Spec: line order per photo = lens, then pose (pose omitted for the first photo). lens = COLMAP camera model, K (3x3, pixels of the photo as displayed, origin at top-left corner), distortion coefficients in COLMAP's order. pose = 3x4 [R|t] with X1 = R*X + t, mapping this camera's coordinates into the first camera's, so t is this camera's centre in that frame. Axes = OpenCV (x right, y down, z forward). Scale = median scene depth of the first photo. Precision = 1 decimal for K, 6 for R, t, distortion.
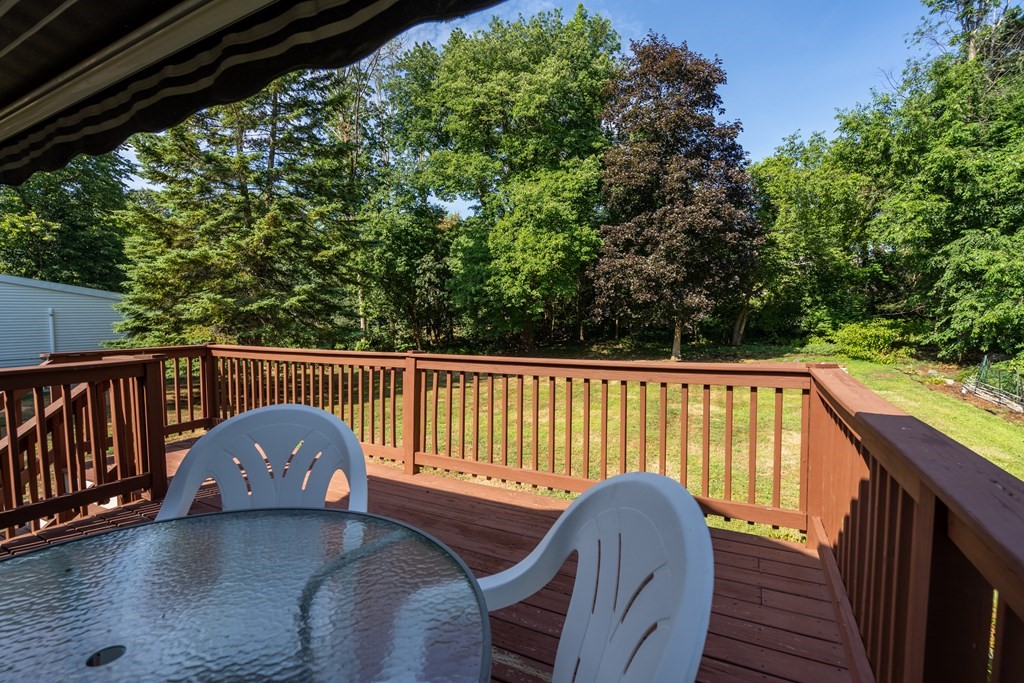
lens RADIAL K [[471.3, 0, 519.8], [0, 471.3, 346.6], [0, 0, 1]] dist [0.007144, -0.001791]
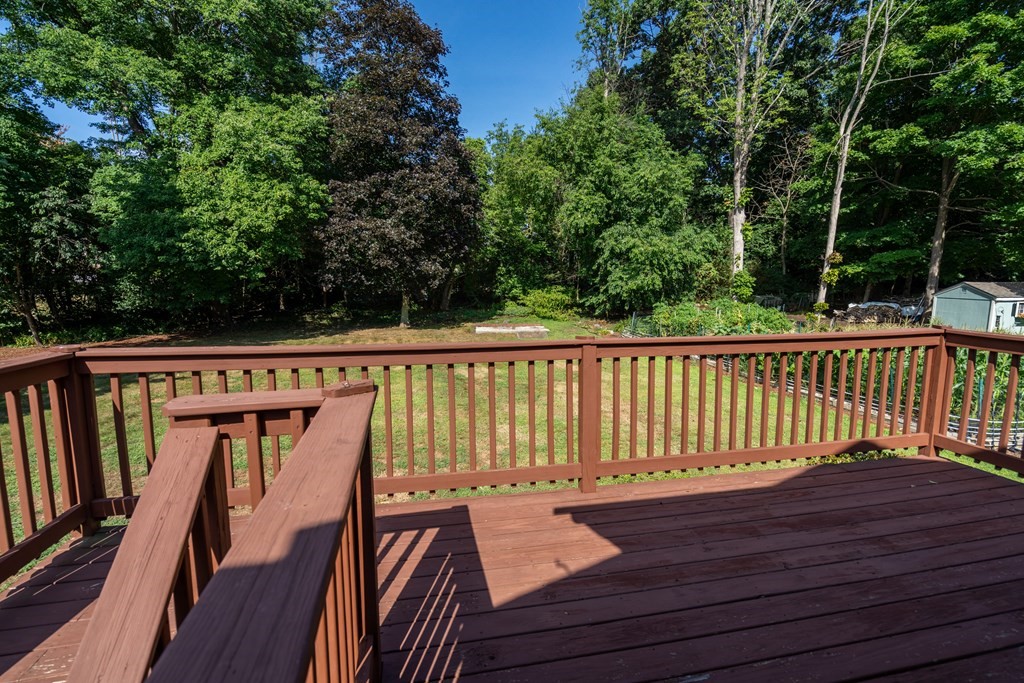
lens RADIAL K [[471.3, 0, 509.9], [0, 471.3, 343.9], [0, 0, 1]] dist [0.007144, -0.001791]
pose [[0.777736, -0.076359, 0.623936, -0.145482], [0.034338, 0.996273, 0.079124, -0.008188], [-0.627652, -0.040113, 0.777460, 0.084158]]
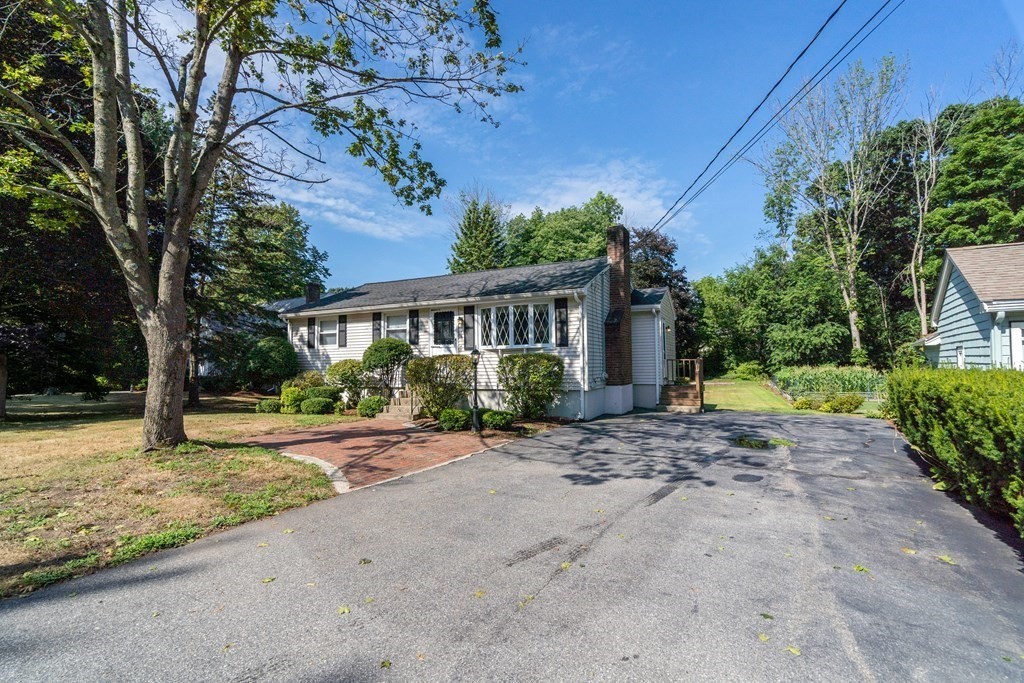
lens RADIAL K [[471.3, 0, 516.7], [0, 471.3, 364.6], [0, 0, 1]] dist [0.007144, -0.001791]
pose [[0.999789, -0.002951, 0.020352, -0.336558], [0.004537, 0.996920, -0.078289, 0.119915], [-0.020058, 0.078365, 0.996723, -1.071930]]
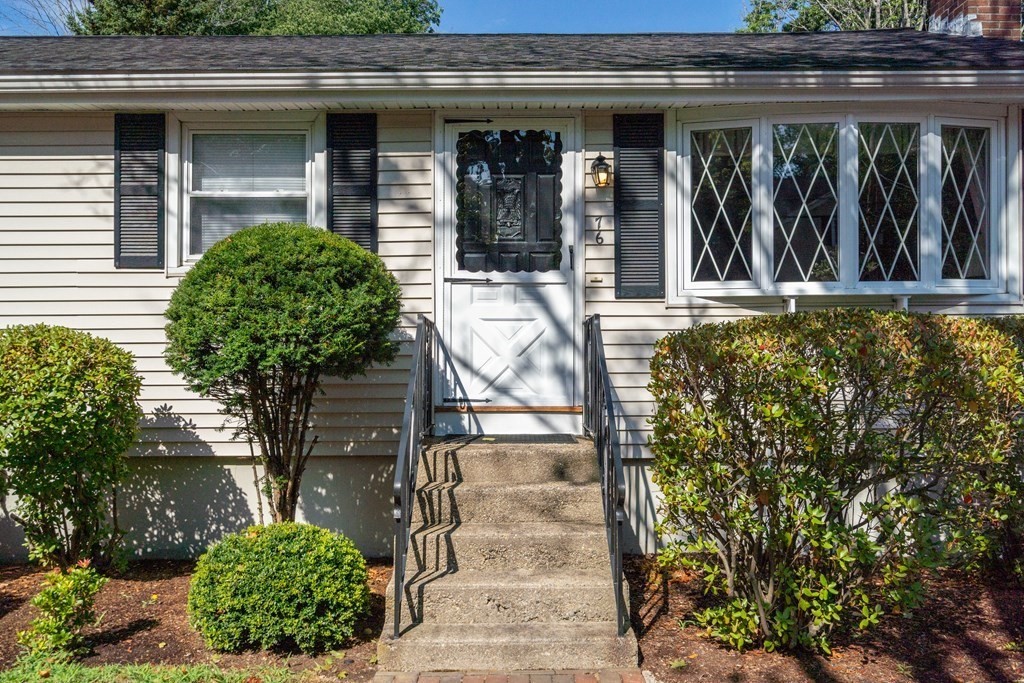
lens RADIAL K [[898.4, 0, 516.8], [0, 898.4, 338.4], [0, 0, 1]] dist [0.009907, -0.002660]
pose [[0.899189, 0.008918, 0.437469, -0.553163], [0.026580, 0.996833, -0.074953, 0.083308], [-0.436752, 0.079025, 0.896104, -0.671005]]
